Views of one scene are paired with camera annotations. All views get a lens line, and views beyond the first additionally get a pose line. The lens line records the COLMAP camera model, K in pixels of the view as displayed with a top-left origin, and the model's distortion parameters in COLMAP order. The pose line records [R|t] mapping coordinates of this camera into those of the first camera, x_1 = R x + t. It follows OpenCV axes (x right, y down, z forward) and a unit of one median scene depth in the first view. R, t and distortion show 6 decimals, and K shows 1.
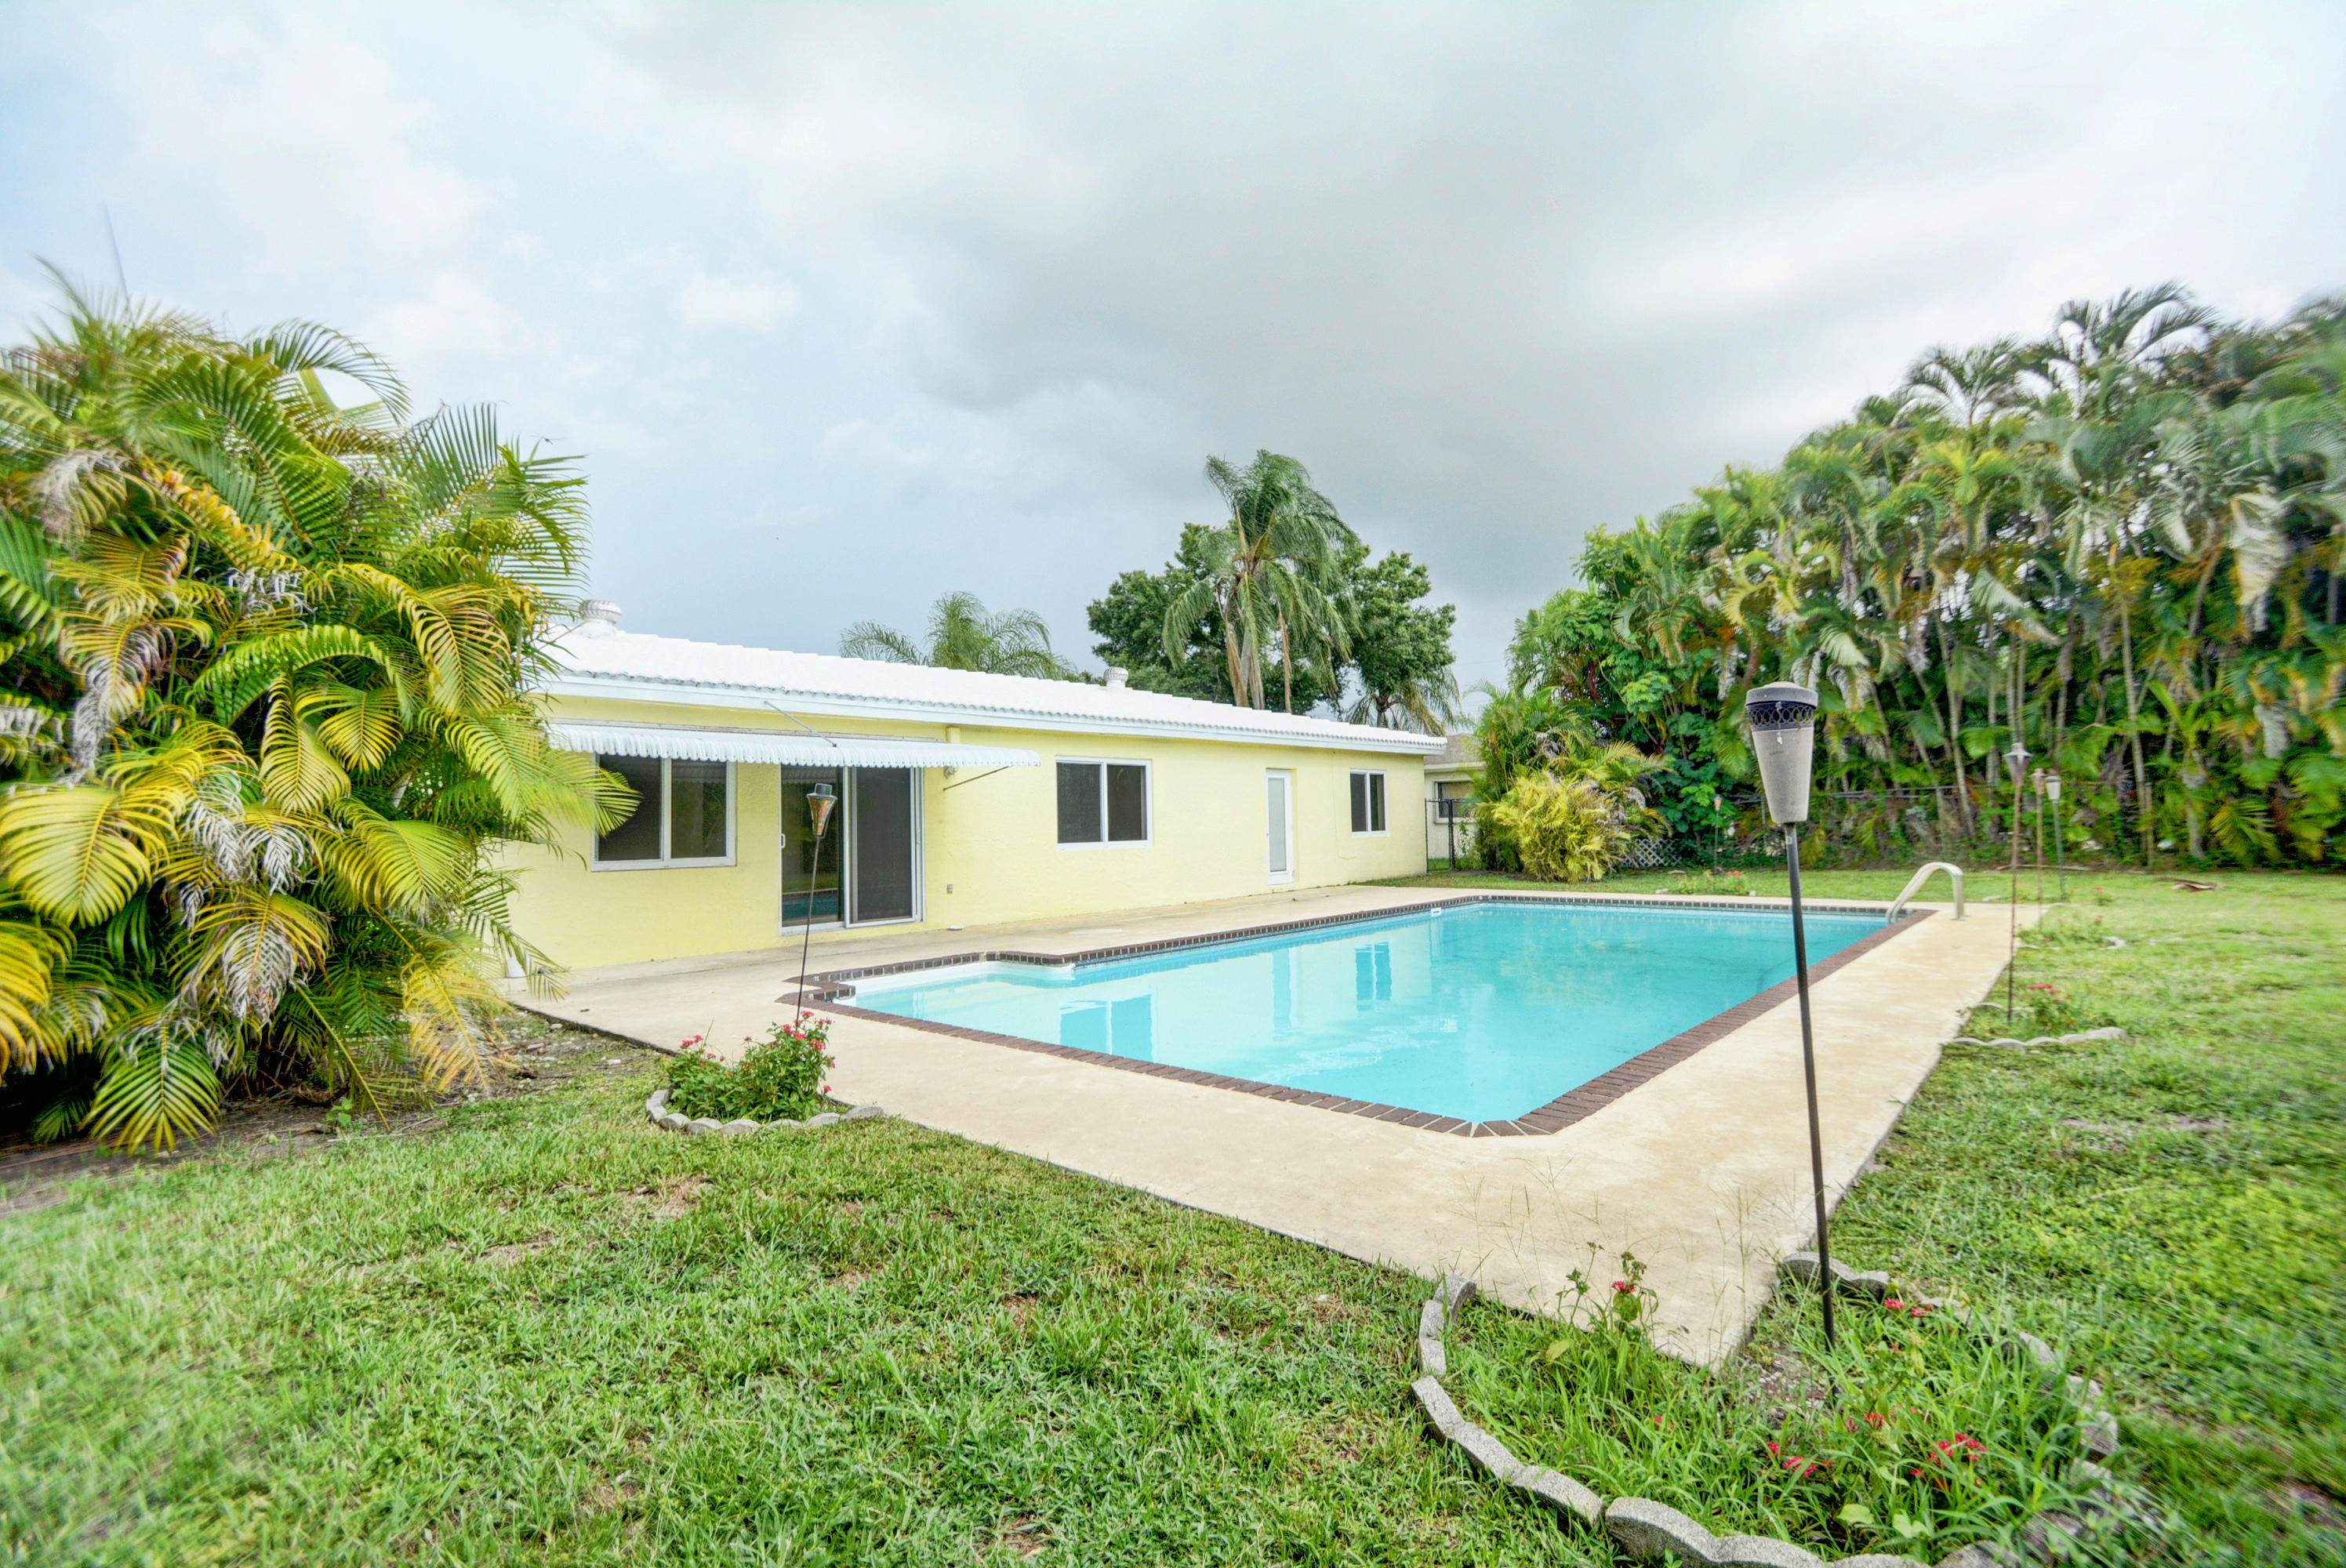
lens RADIAL K [[1031.3, 0, 1193.3], [0, 1031.3, 772.6], [0, 0, 1]] dist [0.012440, -0.016221]
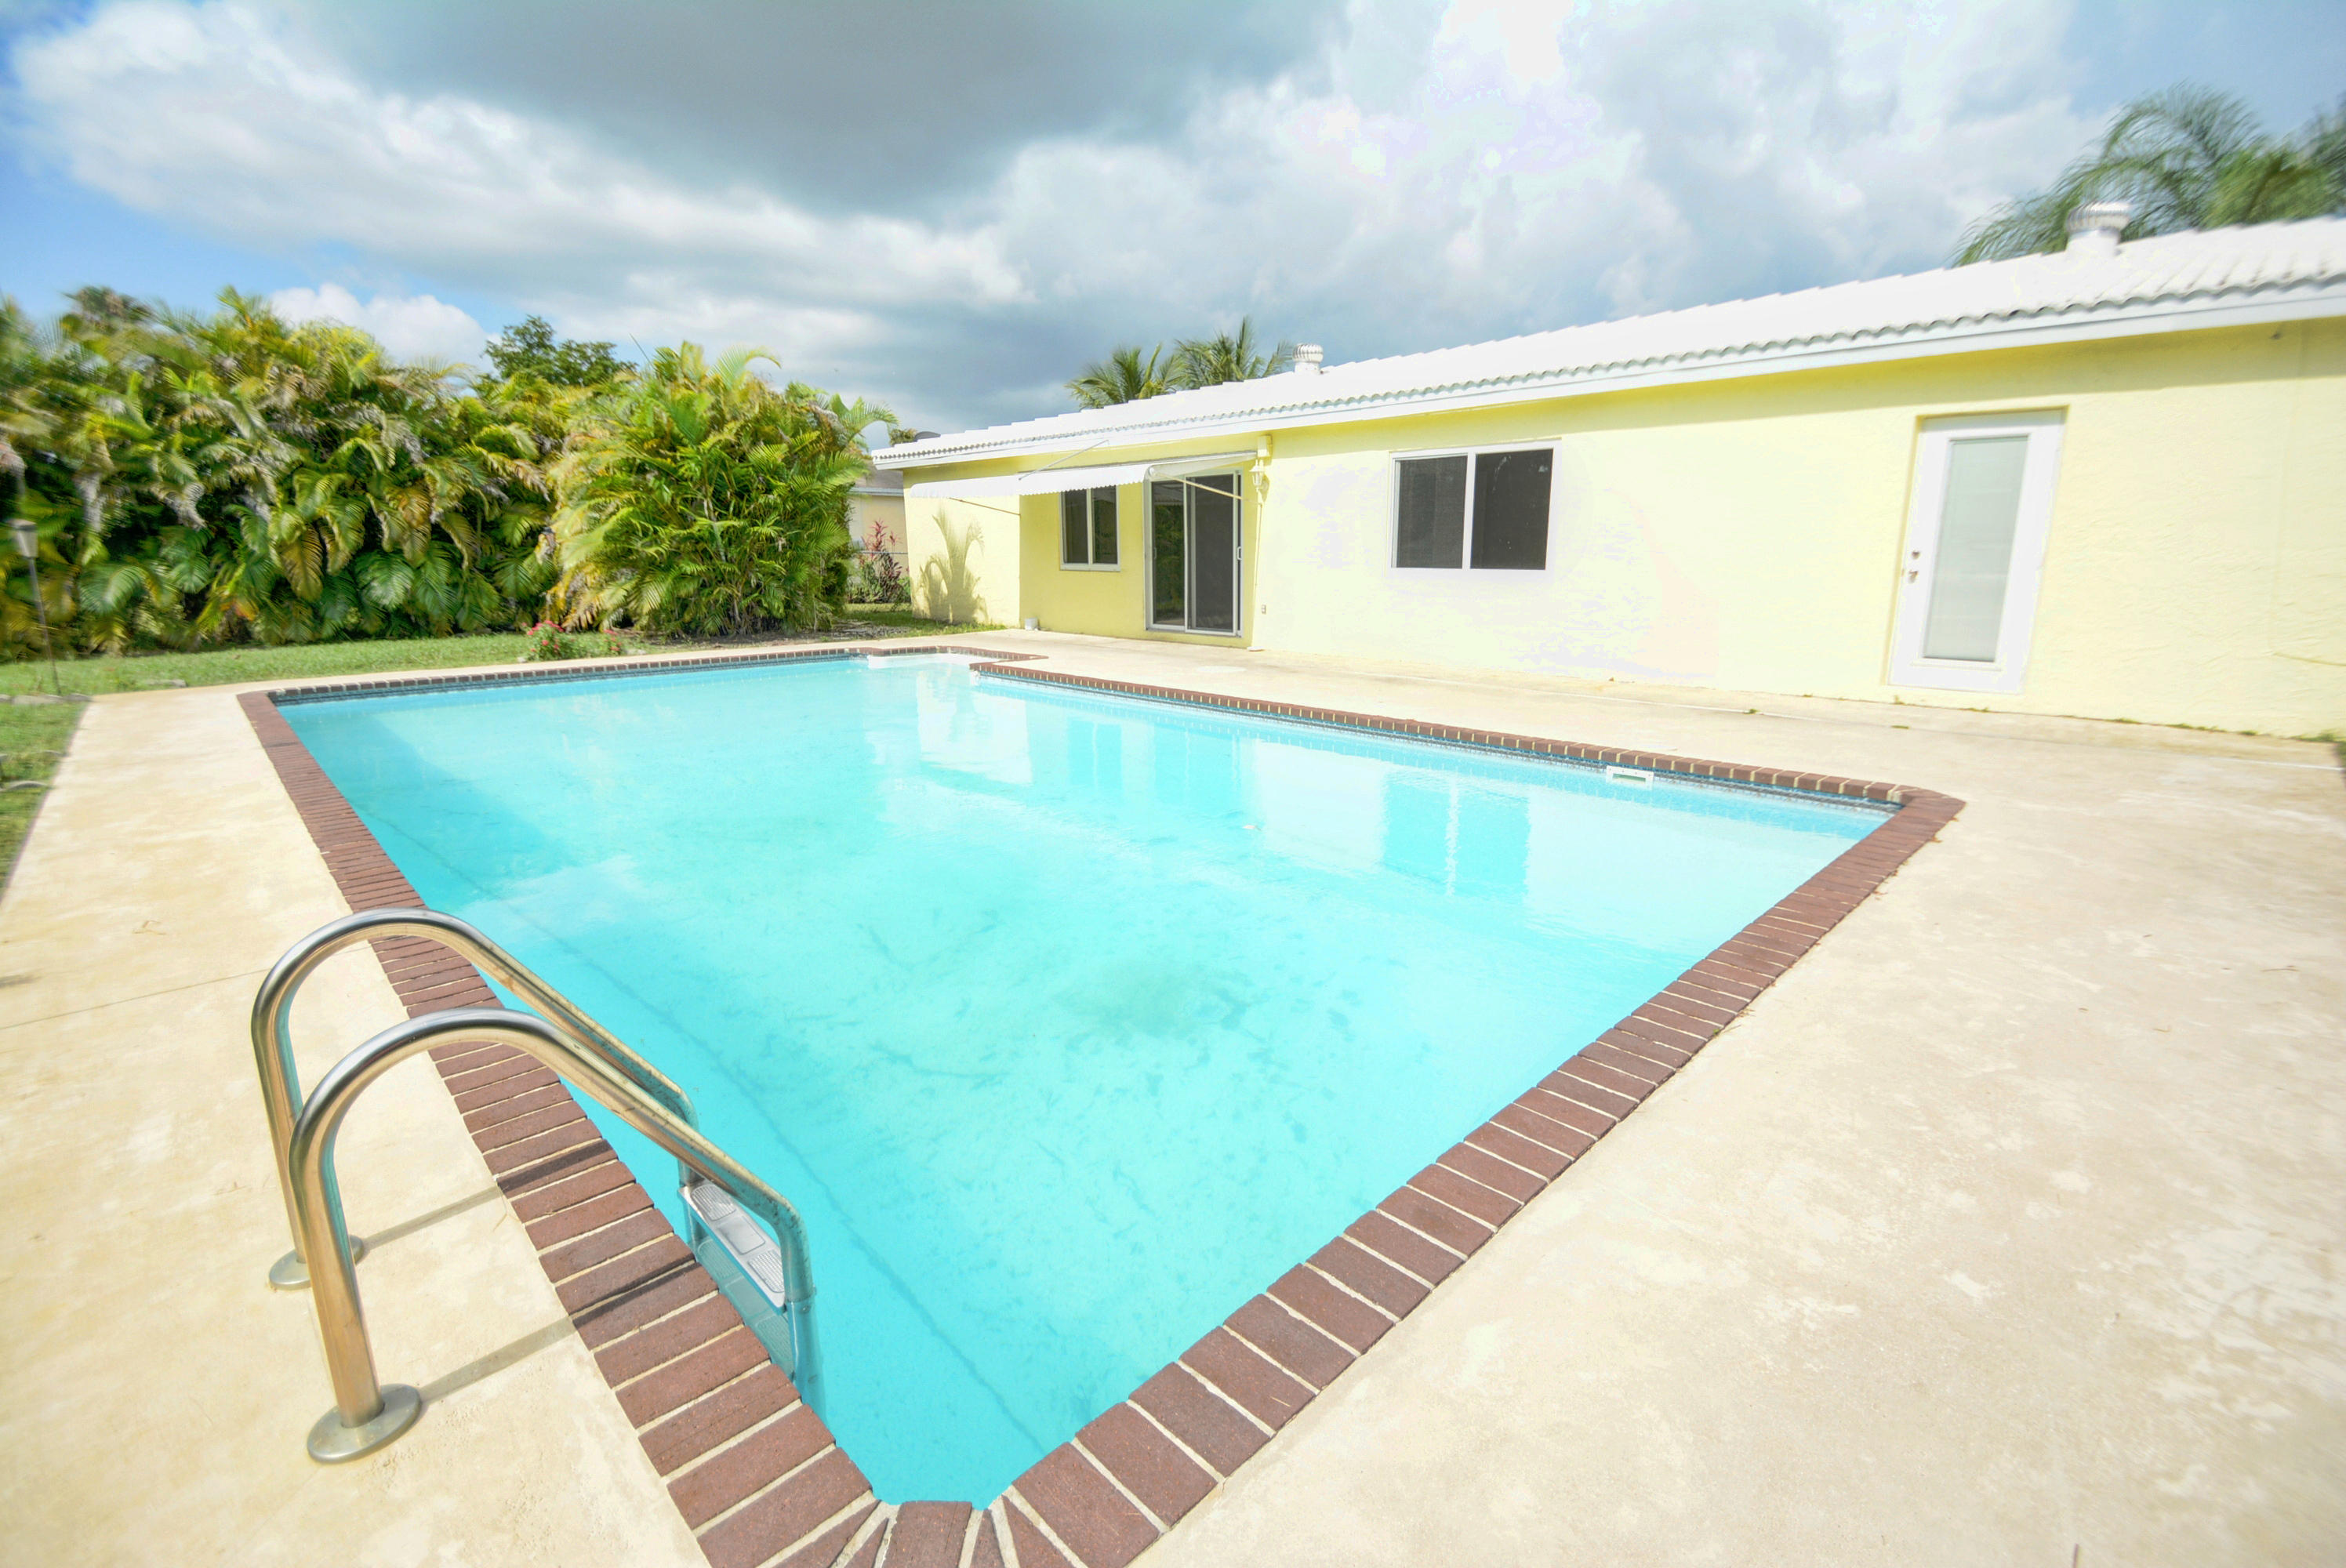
lens RADIAL K [[1031.3, 0, 1193.3], [0, 1031.3, 772.6], [0, 0, 1]] dist [0.012440, -0.016221]
pose [[-0.061545, 0.235198, -0.969997, 0.653052], [0.055324, 0.971149, 0.231967, 0.027699], [0.996570, -0.039387, -0.072781, 0.860990]]
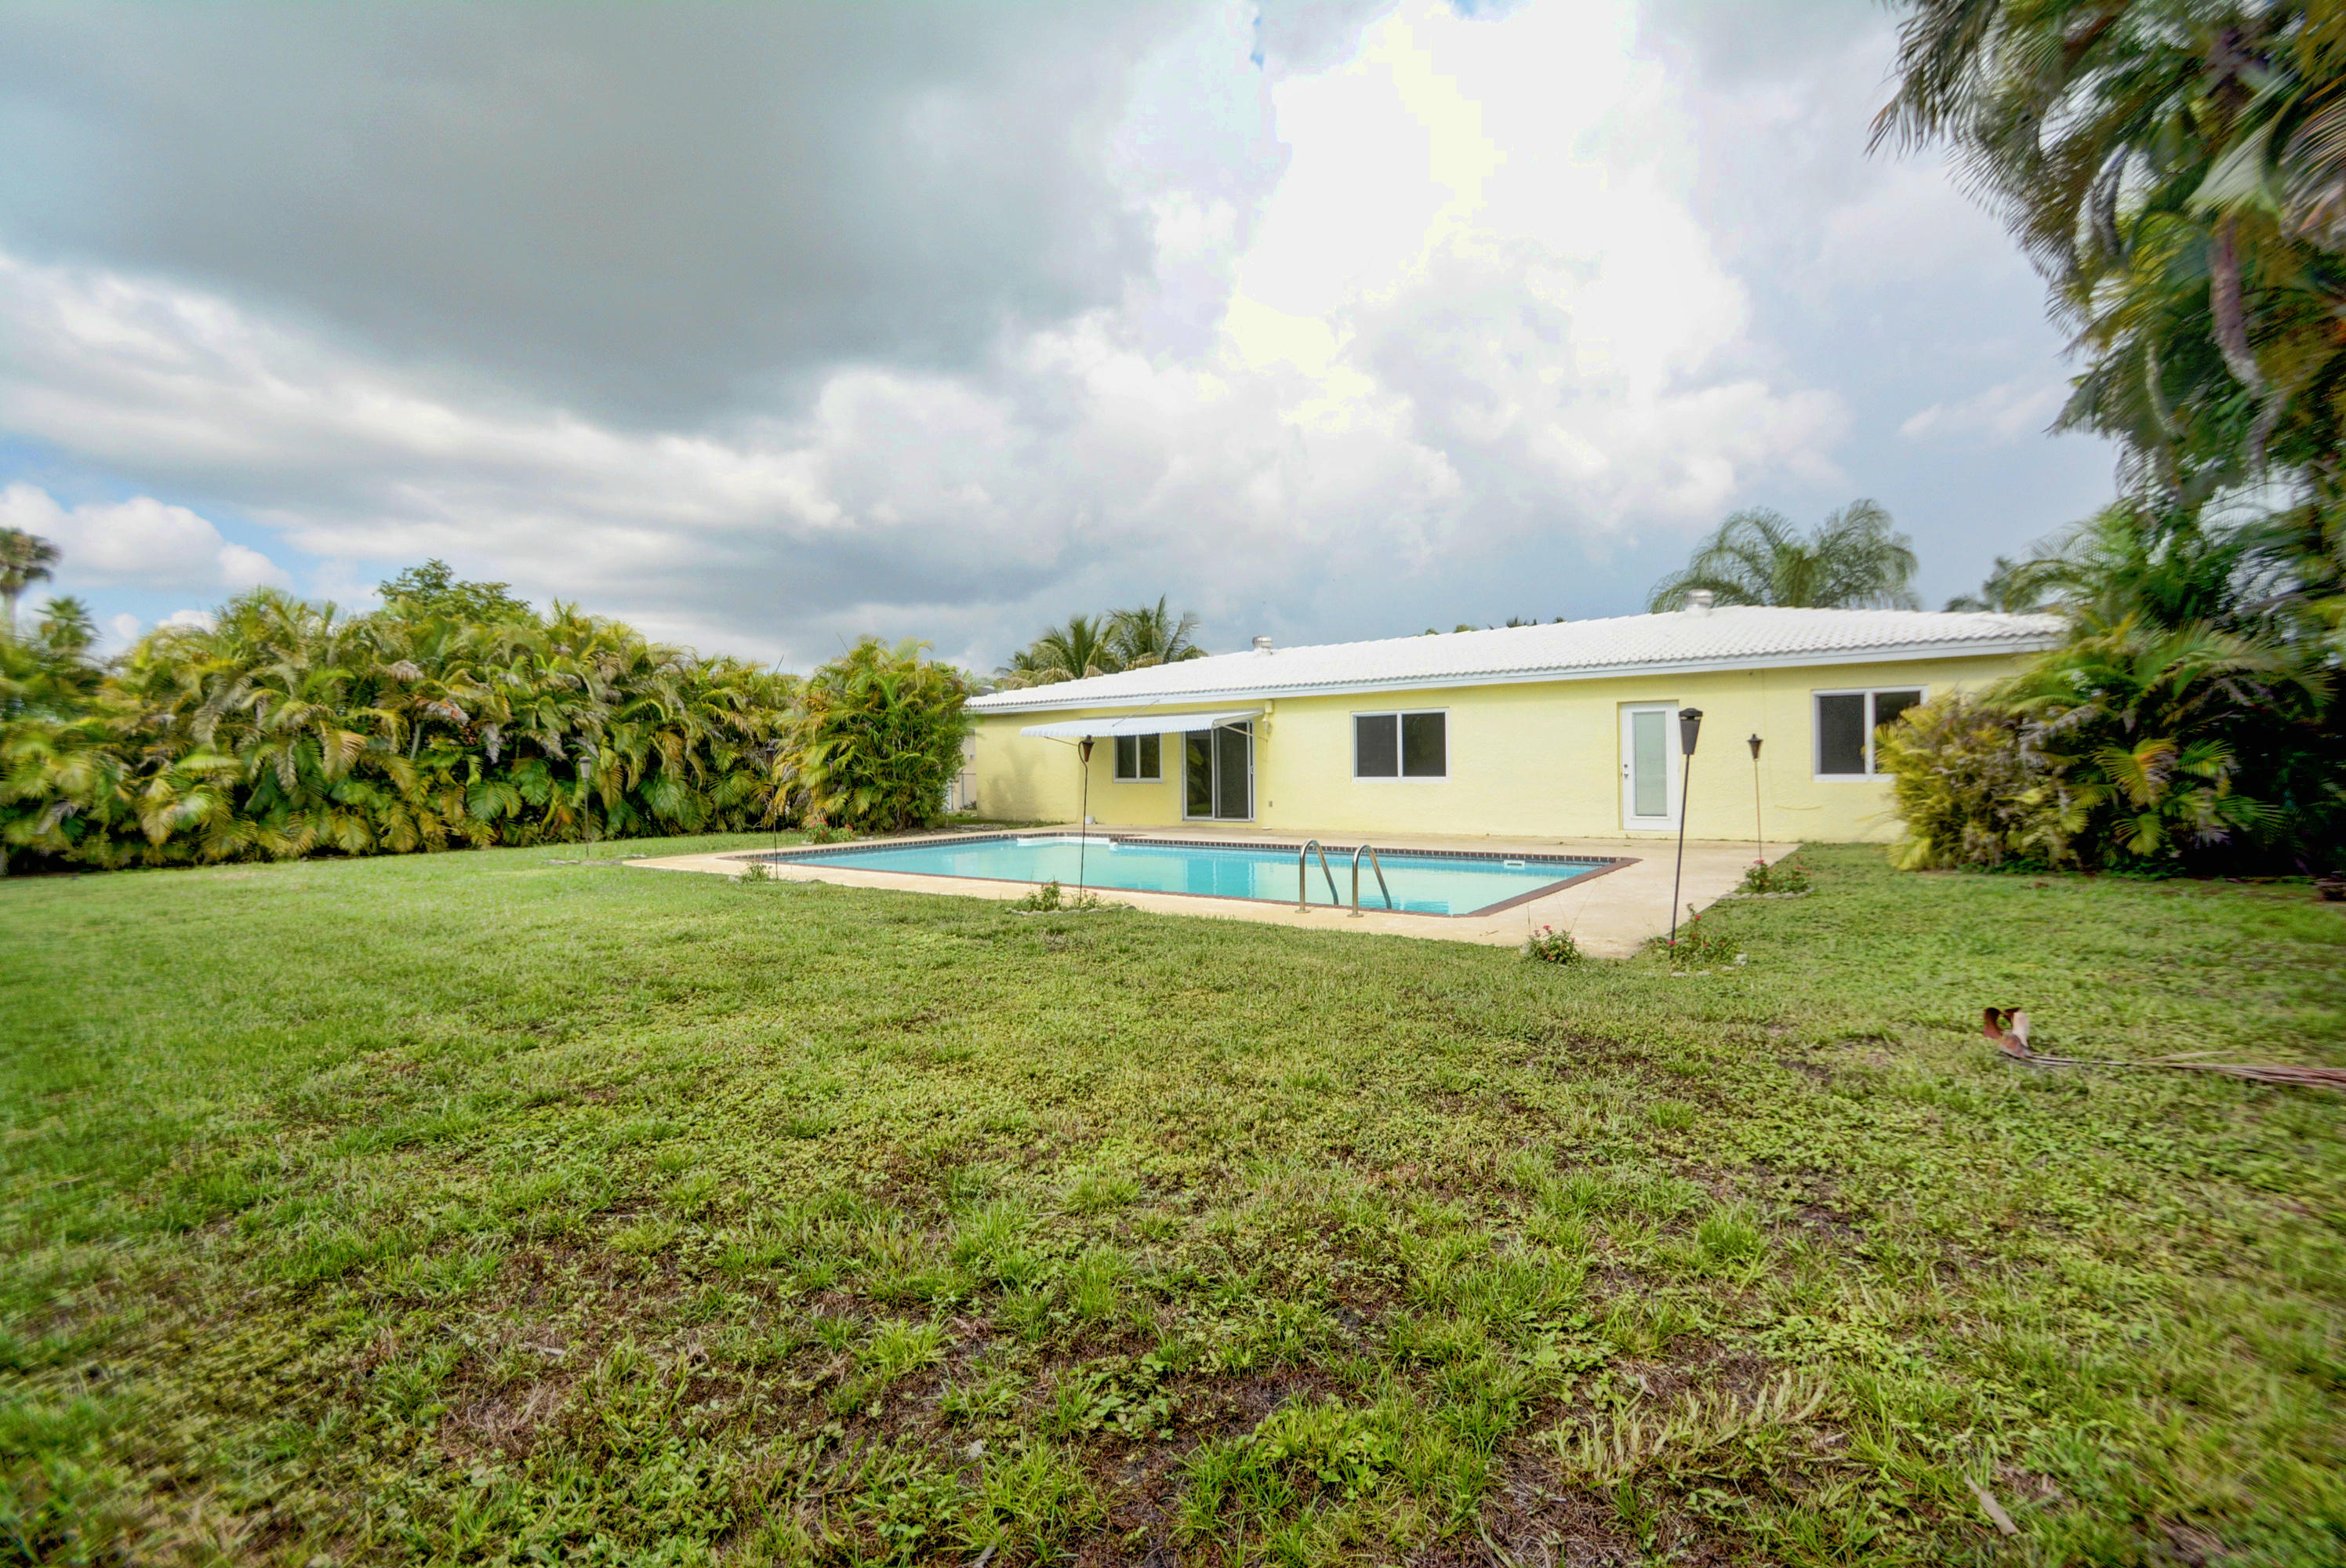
lens RADIAL K [[1031.3, 0, 1193.3], [0, 1031.3, 772.6], [0, 0, 1]] dist [0.012440, -0.016221]
pose [[0.098539, 0.028370, -0.994729, 1.133723], [0.062734, 0.997428, 0.034661, 0.003128], [0.993154, -0.065819, 0.096506, 0.633821]]
